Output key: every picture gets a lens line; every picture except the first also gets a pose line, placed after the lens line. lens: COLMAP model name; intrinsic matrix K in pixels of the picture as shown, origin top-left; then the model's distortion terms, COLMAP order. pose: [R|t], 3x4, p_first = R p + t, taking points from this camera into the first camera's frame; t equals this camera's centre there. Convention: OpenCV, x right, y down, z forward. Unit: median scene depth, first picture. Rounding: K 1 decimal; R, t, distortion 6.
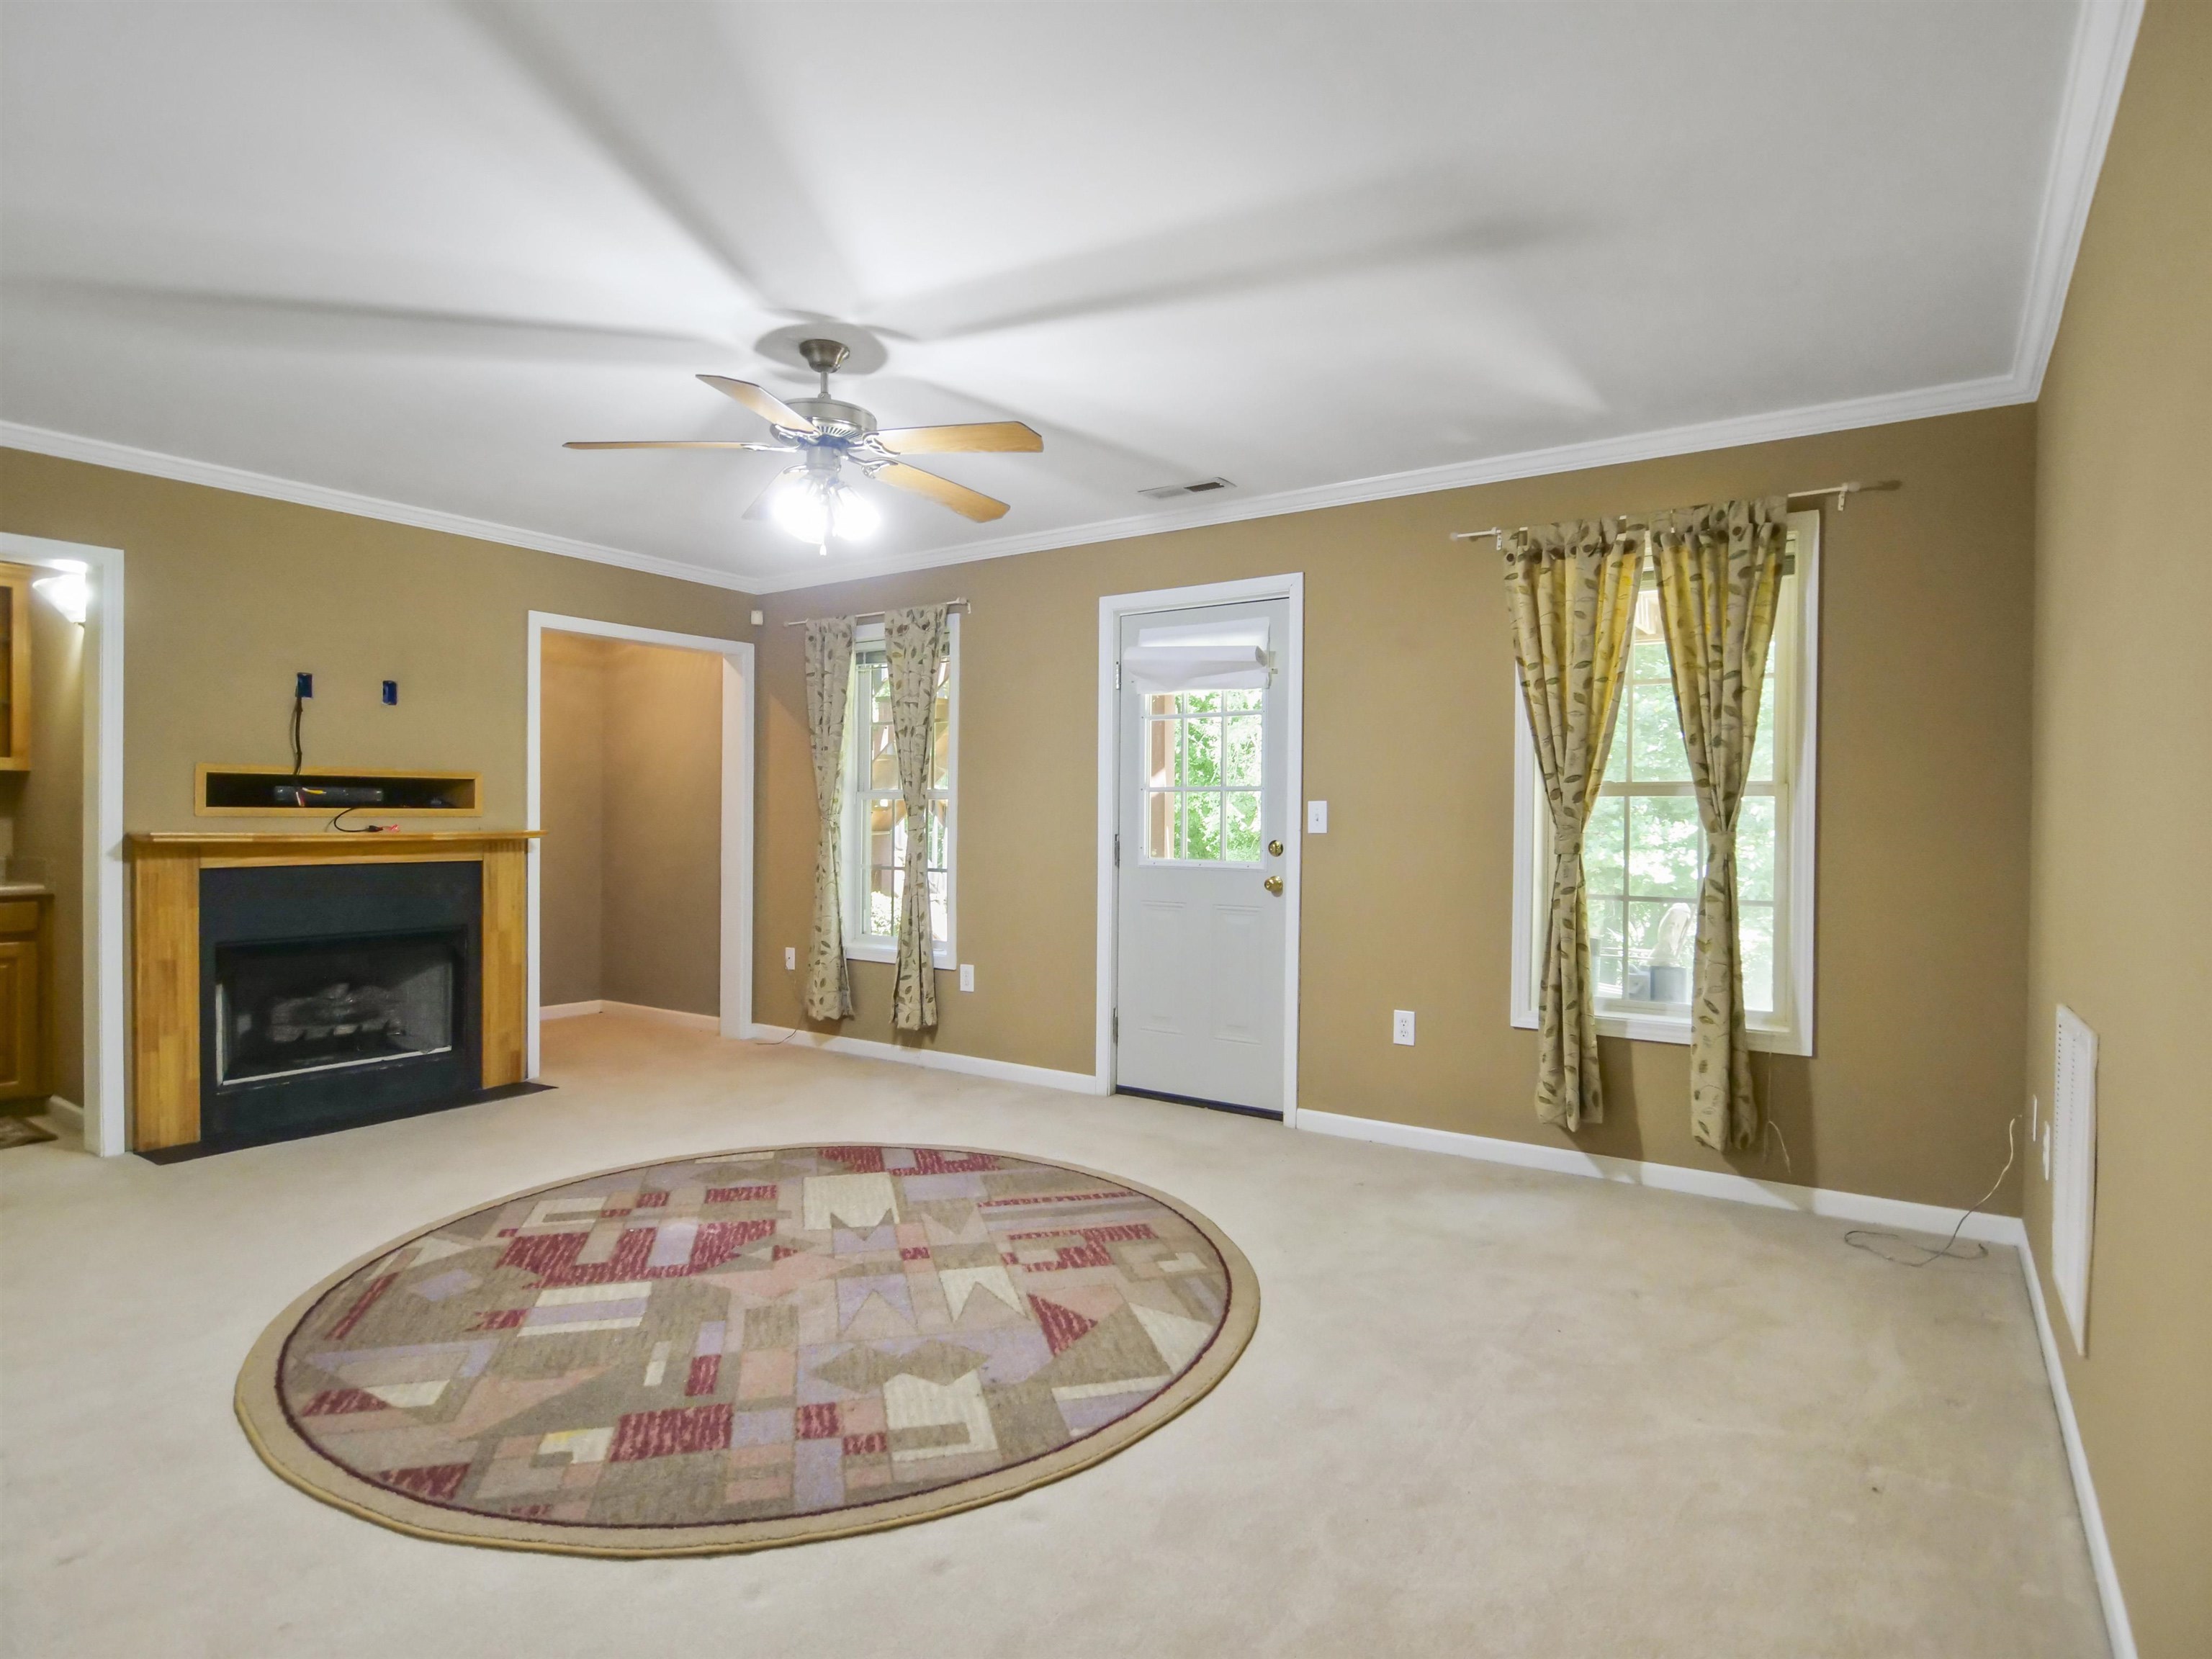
lens RADIAL K [[1188.9, 0, 1110.7], [0, 1188.9, 823.3], [0, 0, 1]] dist [-0.002755, -0.000483]
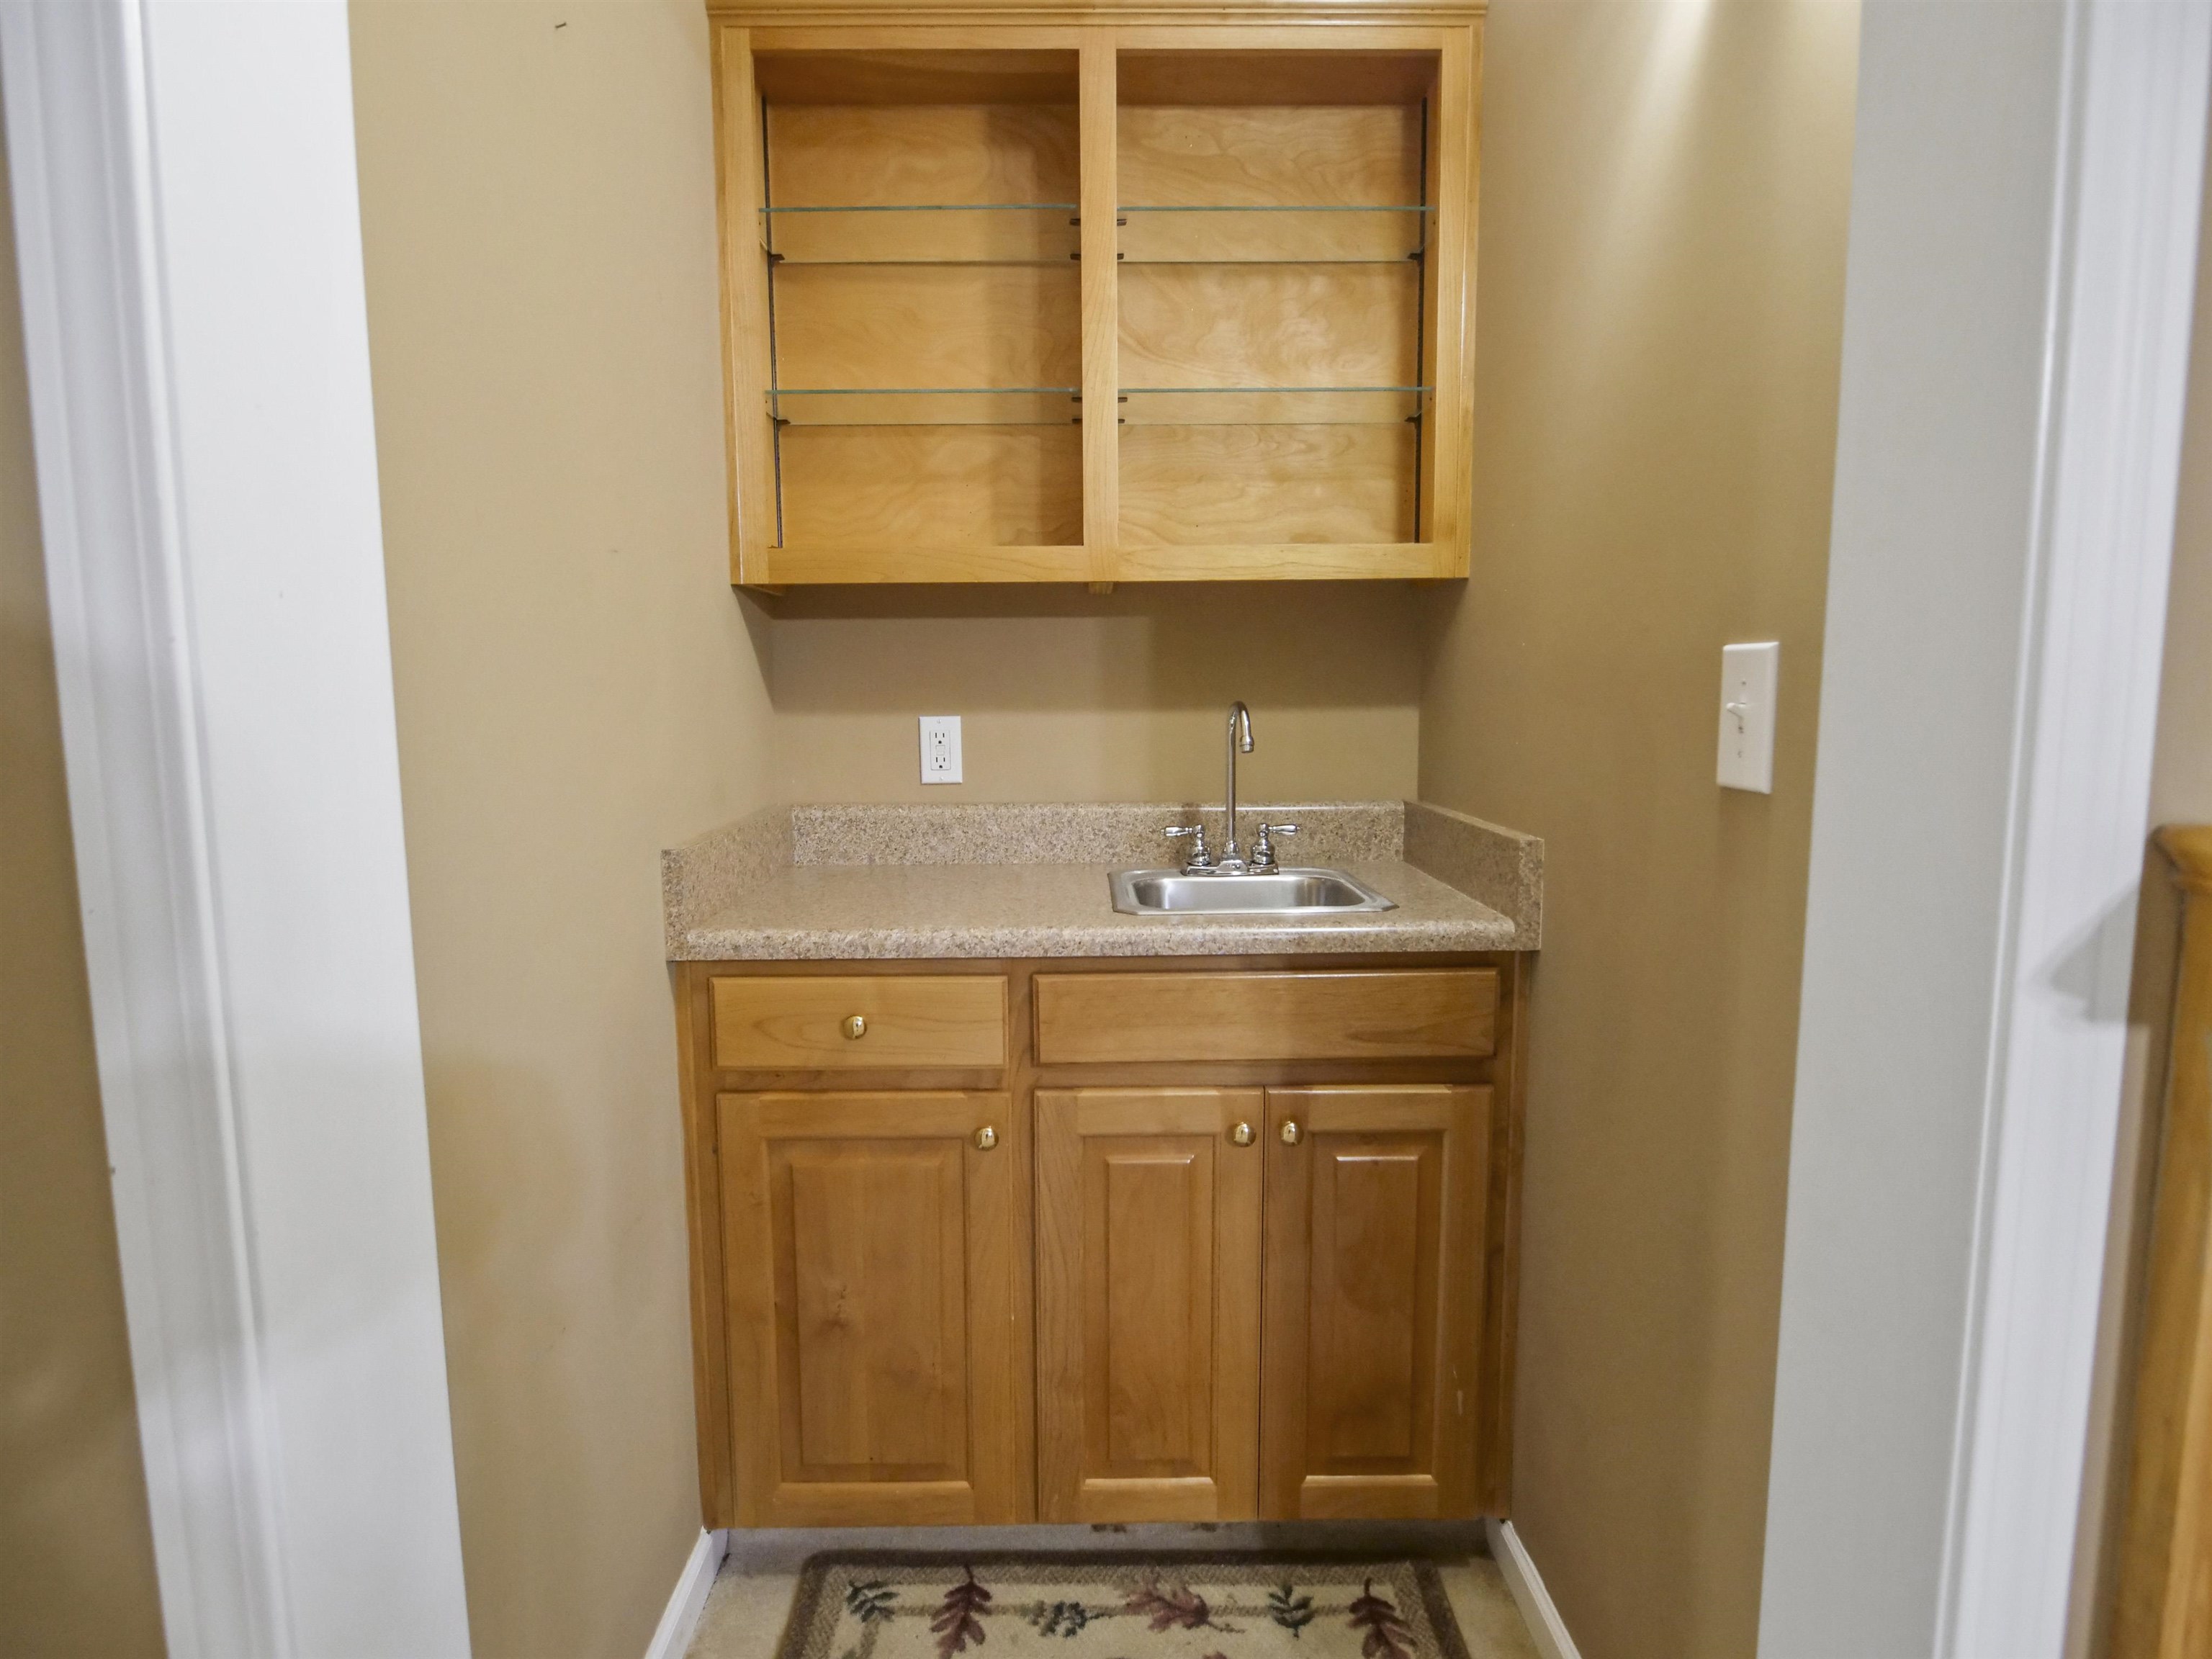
lens RADIAL K [[1188.9, 0, 1102.5], [0, 1188.9, 826.2], [0, 0, 1]] dist [-0.002755, -0.000483]
pose [[0.582440, 0.089287, -0.807955, -0.713629], [0.000339, 0.993922, 0.110083, -0.008802], [0.812874, -0.064391, 0.578870, 0.731829]]
